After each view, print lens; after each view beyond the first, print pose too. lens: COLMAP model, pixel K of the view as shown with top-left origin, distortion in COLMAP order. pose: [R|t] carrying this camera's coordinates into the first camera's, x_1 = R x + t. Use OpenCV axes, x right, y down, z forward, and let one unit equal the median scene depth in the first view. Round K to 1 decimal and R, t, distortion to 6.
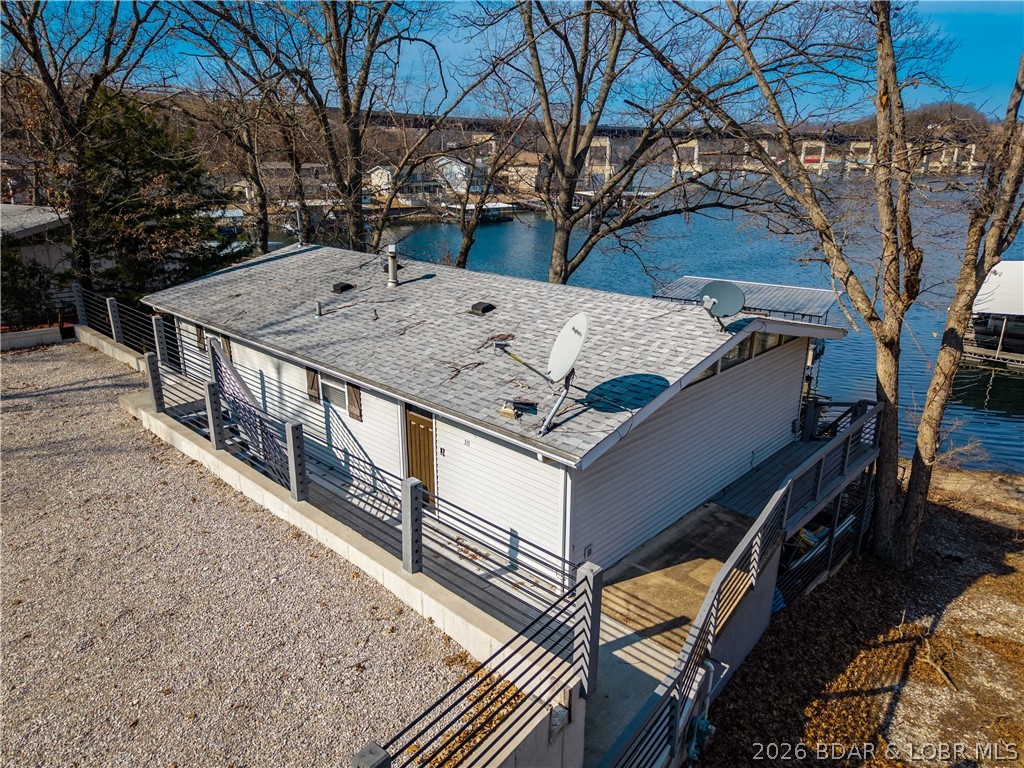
lens RADIAL K [[682.5, 0, 512.0], [0, 682.5, 384.0], [0, 0, 1]] dist [0.039528, -0.044308]
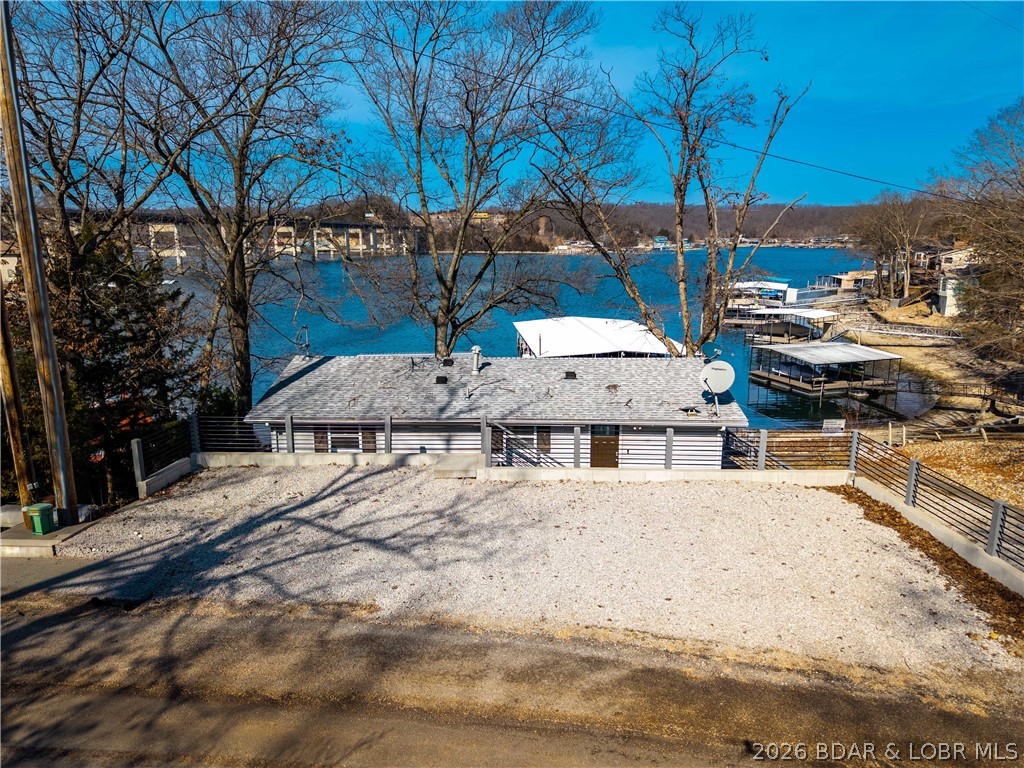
lens RADIAL K [[682.5, 0, 512.0], [0, 682.5, 384.0], [0, 0, 1]] dist [0.039528, -0.044308]
pose [[0.737827, -0.143637, 0.659530, -1.041158], [0.215118, 0.976185, -0.028056, -0.060336], [-0.639793, 0.162577, 0.751155, -0.131078]]
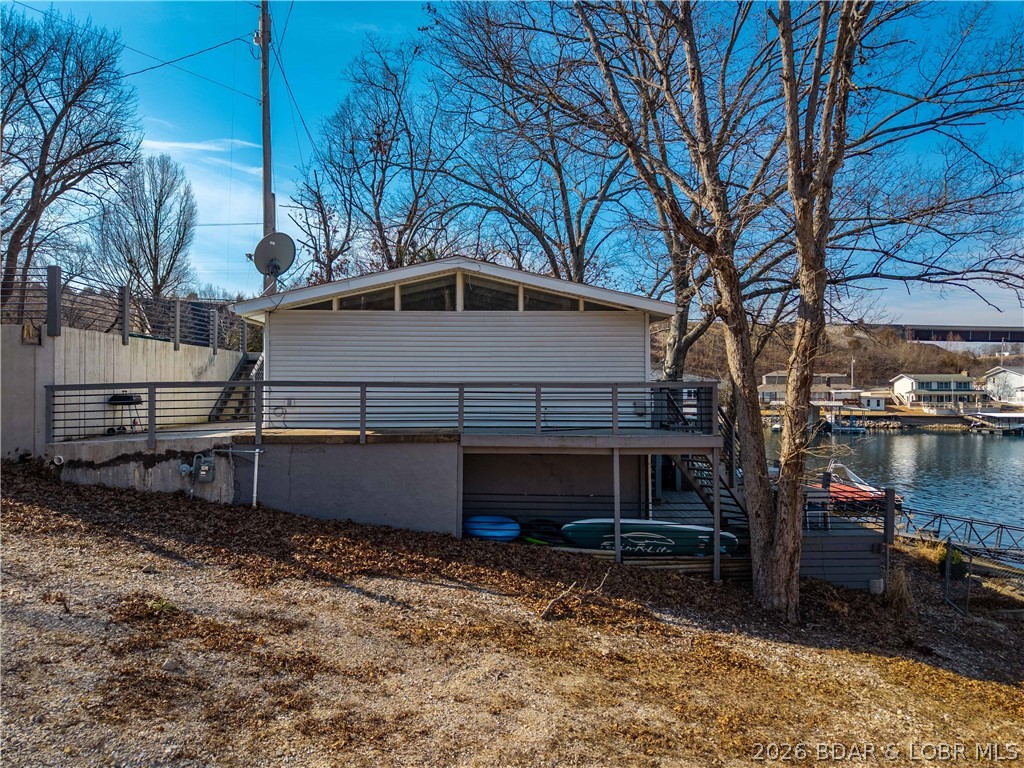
lens RADIAL K [[682.5, 0, 512.0], [0, 682.5, 384.0], [0, 0, 1]] dist [0.039528, -0.044308]
pose [[0.707946, -0.005801, -0.706243, 0.923769], [-0.221371, 0.947754, -0.229689, 0.276649], [0.670677, 0.318949, 0.669674, 0.217967]]
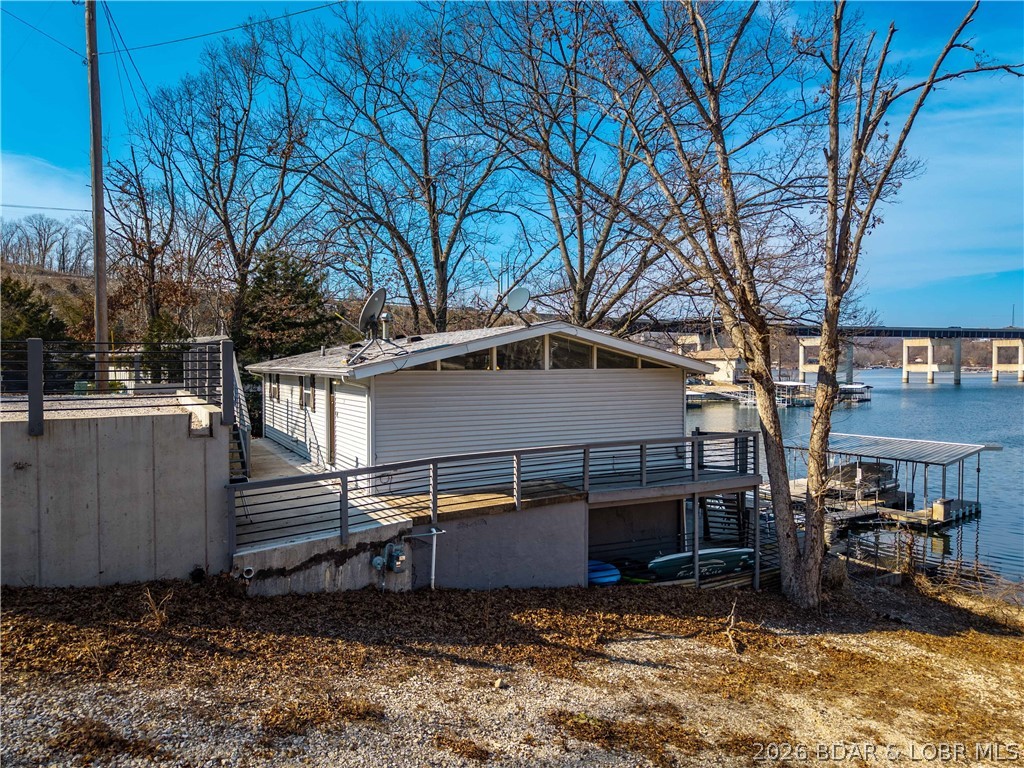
lens RADIAL K [[682.5, 0, 512.0], [0, 682.5, 384.0], [0, 0, 1]] dist [0.039528, -0.044308]
pose [[0.950340, 0.004450, -0.311183, 0.479746], [-0.093637, 0.957654, -0.272269, 0.275372], [0.296794, 0.287886, 0.910514, -0.134485]]
